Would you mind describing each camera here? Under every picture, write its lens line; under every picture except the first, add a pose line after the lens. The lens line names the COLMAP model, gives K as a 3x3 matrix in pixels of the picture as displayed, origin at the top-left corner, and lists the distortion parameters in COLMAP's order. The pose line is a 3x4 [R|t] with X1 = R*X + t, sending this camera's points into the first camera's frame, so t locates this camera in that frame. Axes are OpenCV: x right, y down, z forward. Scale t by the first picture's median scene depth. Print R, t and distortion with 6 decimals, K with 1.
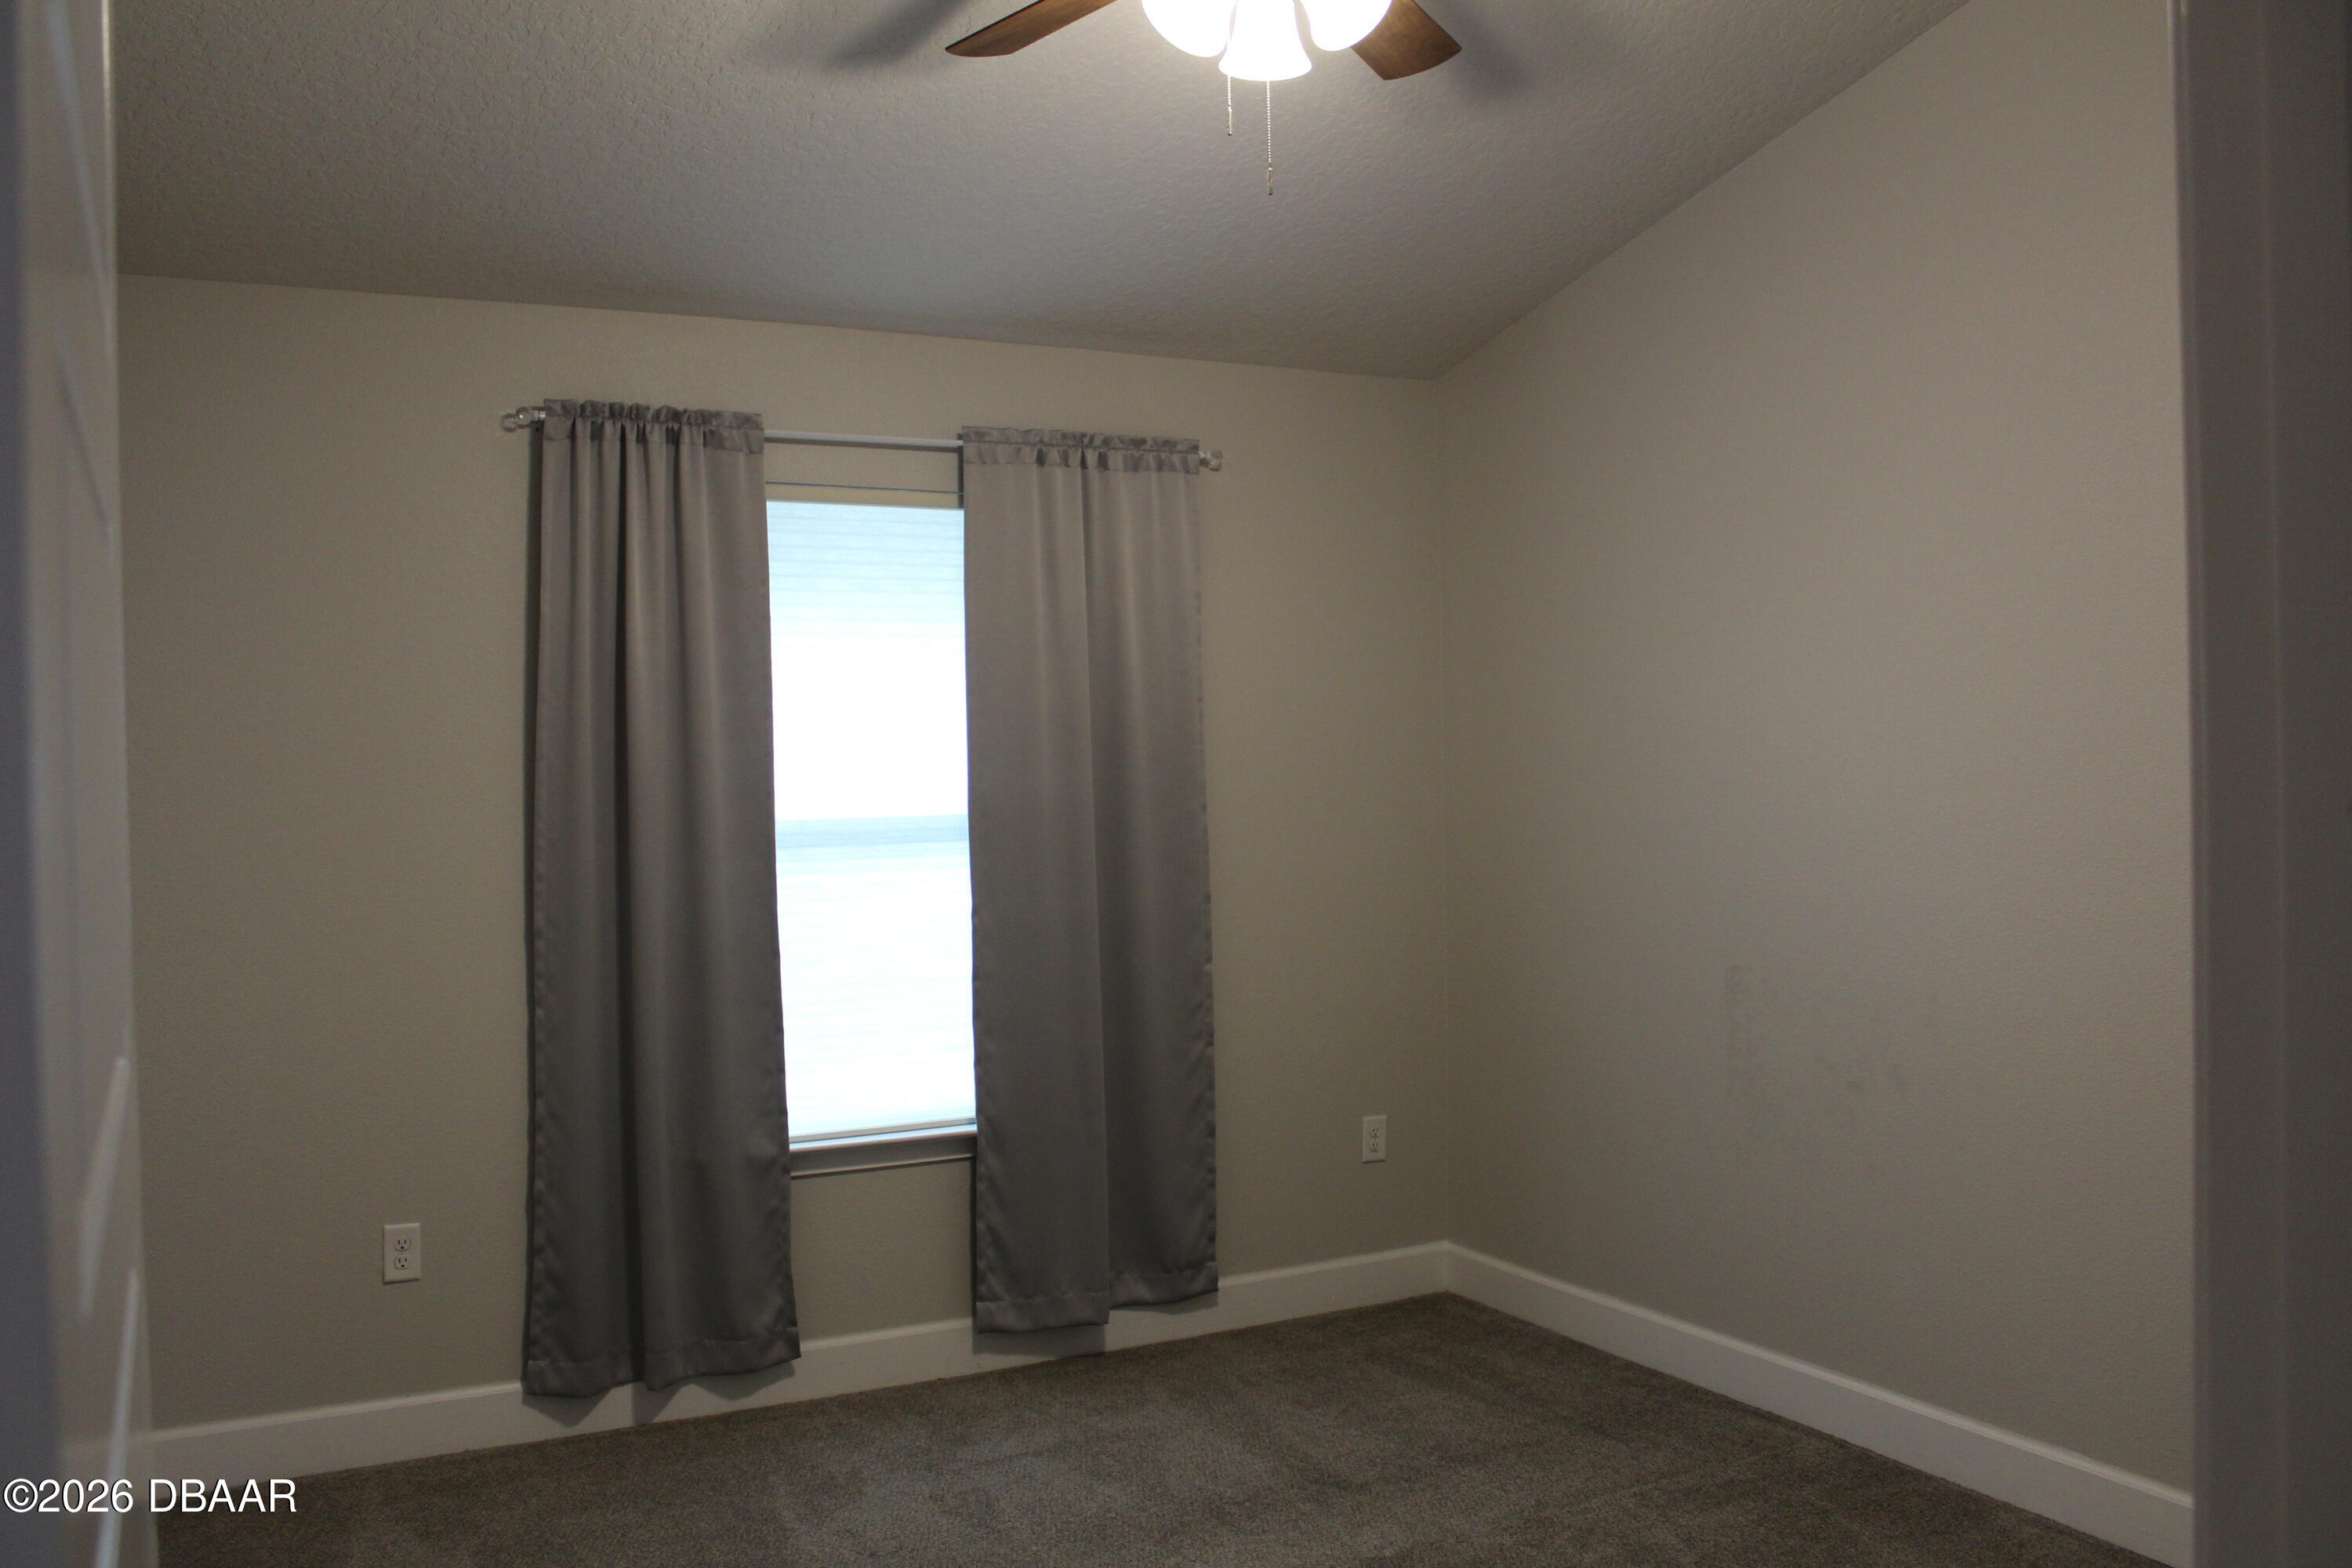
lens RADIAL K [[1967.5, 0, 1150.5], [0, 1967.5, 783.3], [0, 0, 1]] dist [-0.161078, 0.148058]
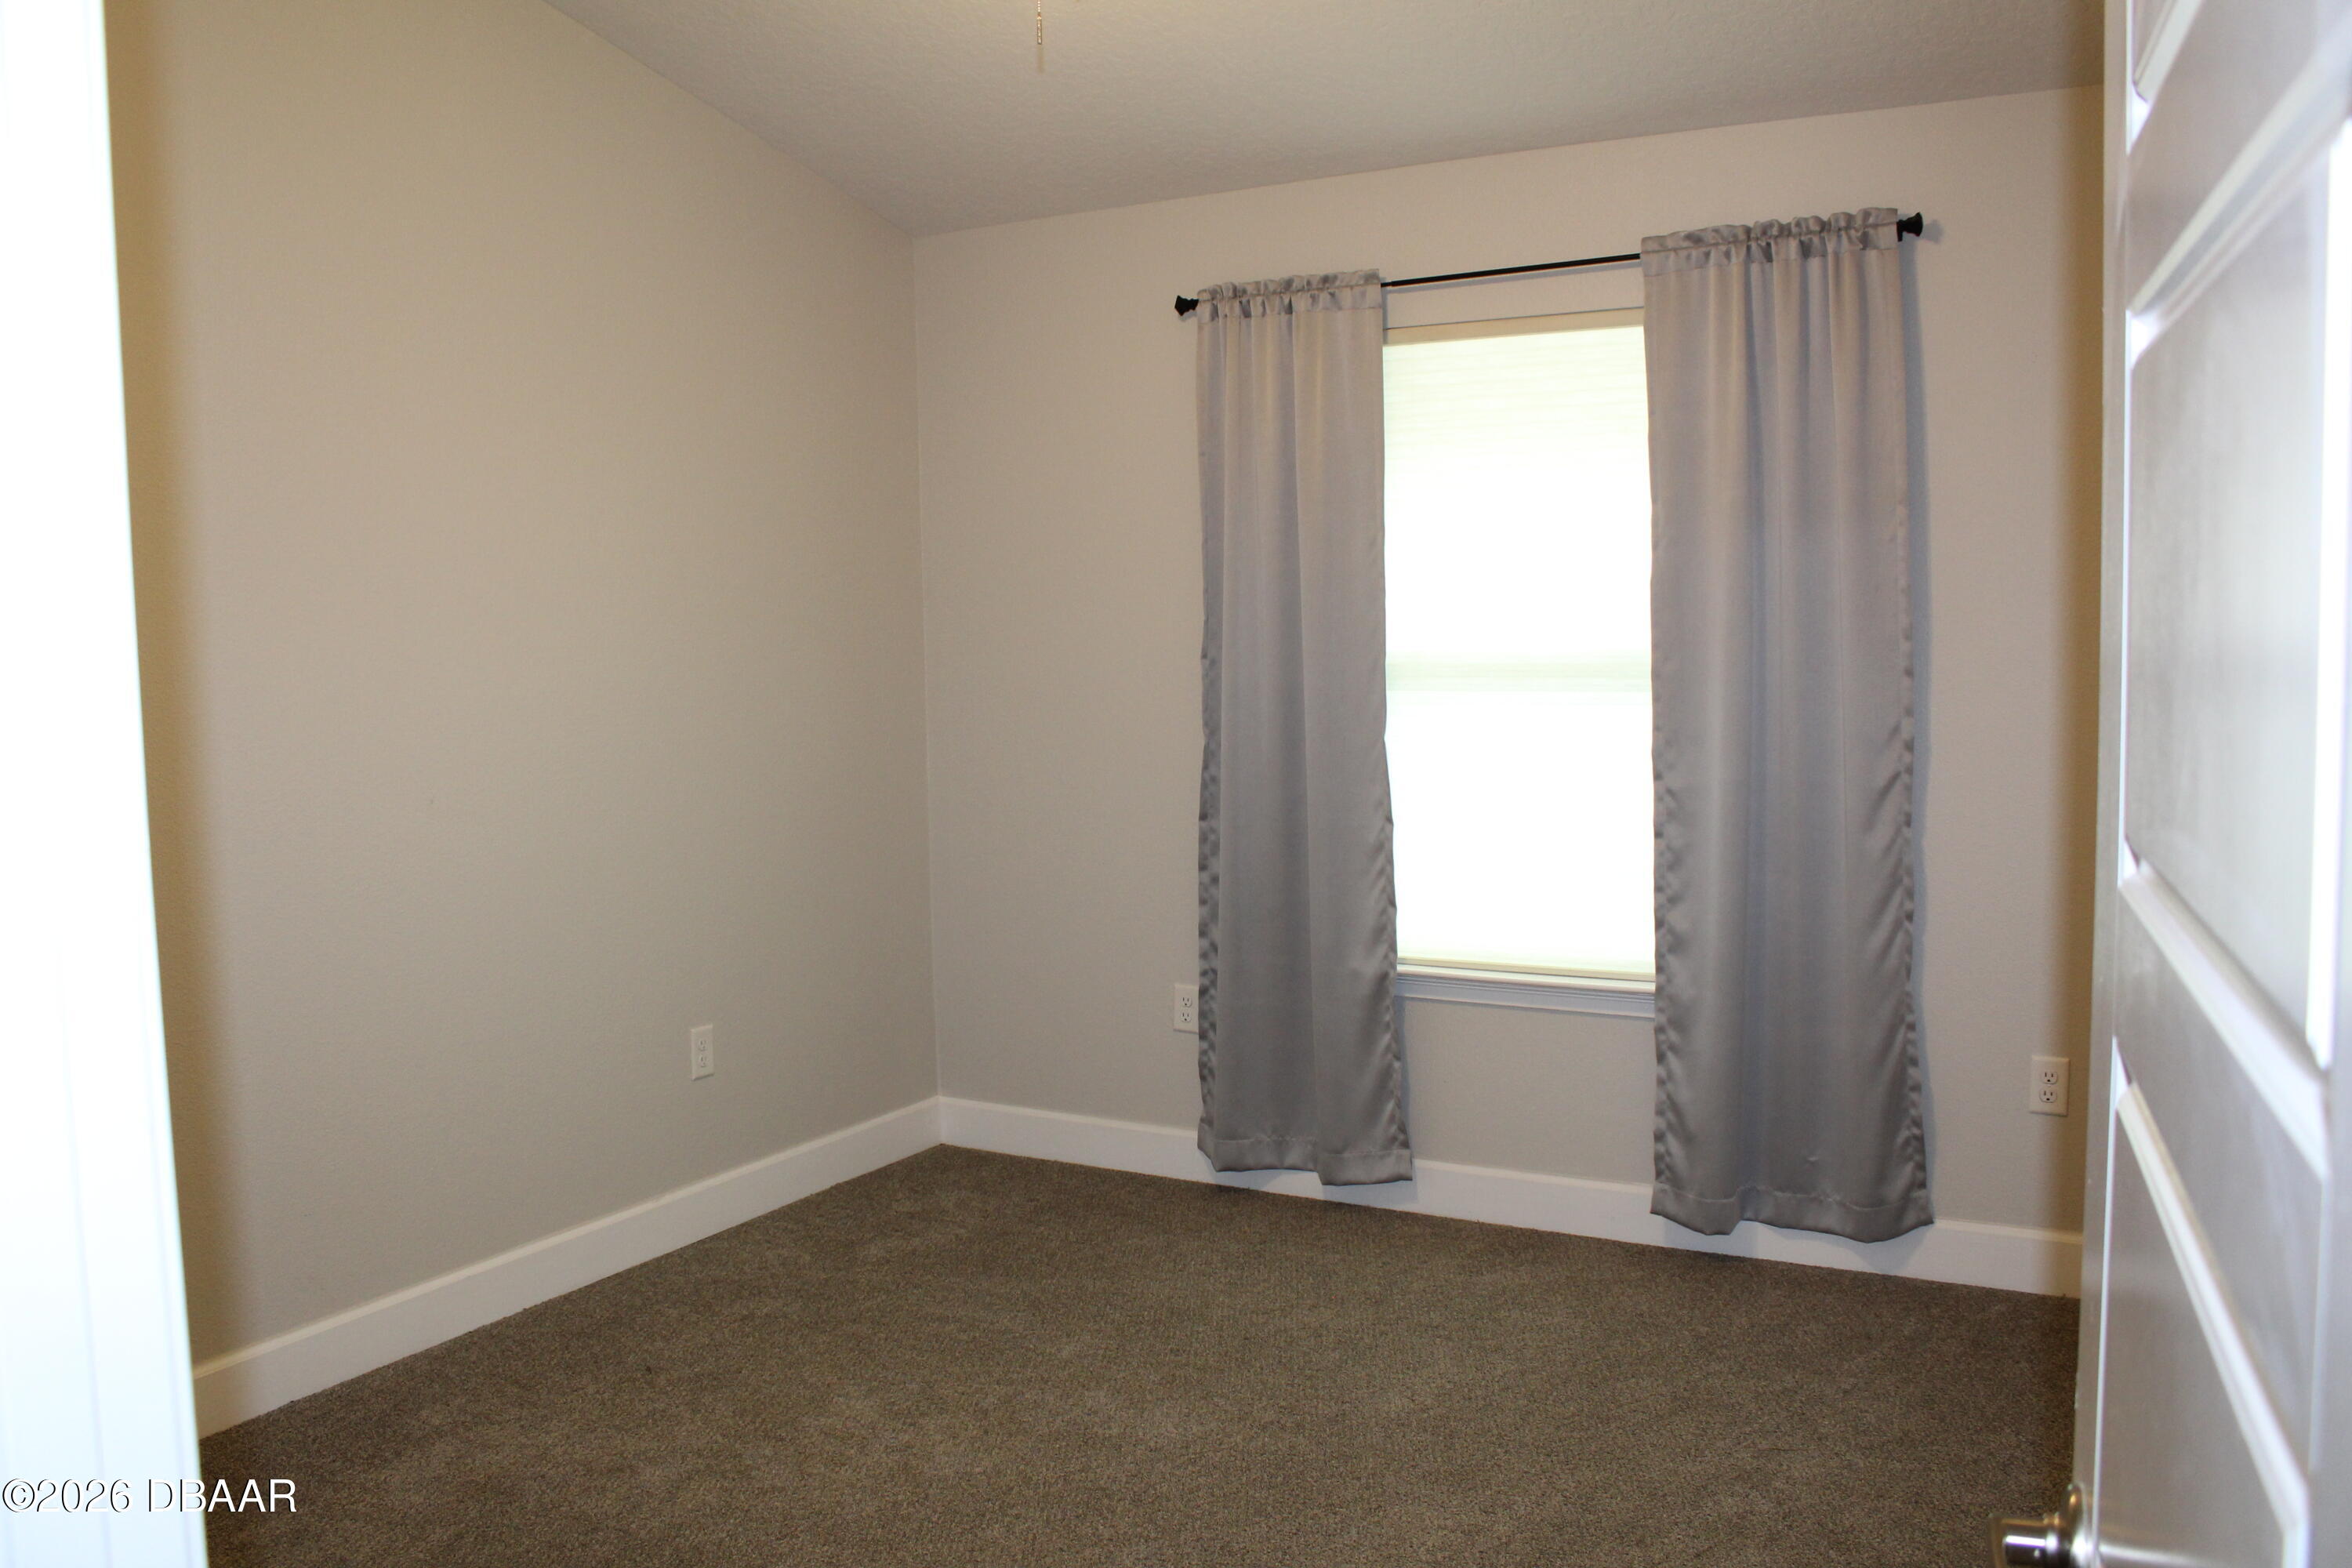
lens RADIAL K [[1967.5, 0, 1150.5], [0, 1967.5, 783.3], [0, 0, 1]] dist [-0.161078, 0.148058]
pose [[0.519195, 0.075152, -0.851345, 0.643328], [0.009535, 0.995555, 0.093698, -0.013881], [0.854603, -0.056765, 0.516171, 0.340870]]
